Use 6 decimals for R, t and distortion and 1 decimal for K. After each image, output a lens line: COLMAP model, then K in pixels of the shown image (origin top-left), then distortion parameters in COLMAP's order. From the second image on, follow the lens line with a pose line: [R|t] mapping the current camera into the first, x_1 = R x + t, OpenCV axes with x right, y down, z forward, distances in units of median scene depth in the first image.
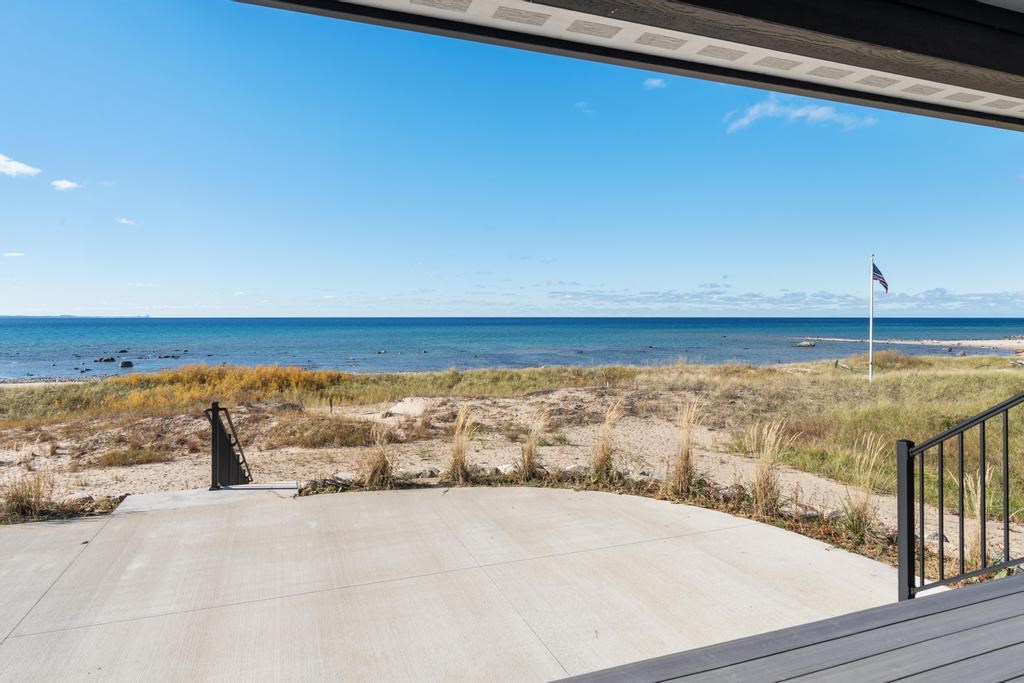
lens RADIAL K [[610.5, 0, 509.4], [0, 610.5, 312.0], [0, 0, 1]] dist [-0.001220, 0.001672]
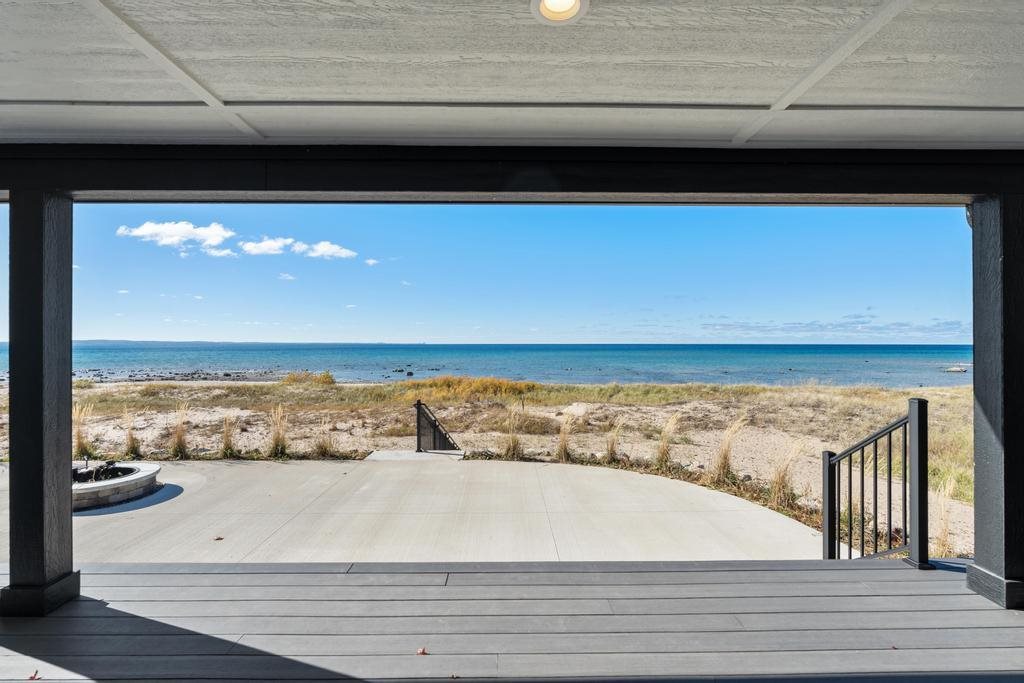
lens RADIAL K [[464.7, 0, 530.3], [0, 464.7, 342.8], [0, 0, 1]] dist [-0.000869, 0.000331]
pose [[0.940912, 0.001626, -0.338647, 0.100116], [0.002284, 0.999935, 0.011146, -0.009588], [0.338643, -0.011261, 0.940847, -0.040489]]
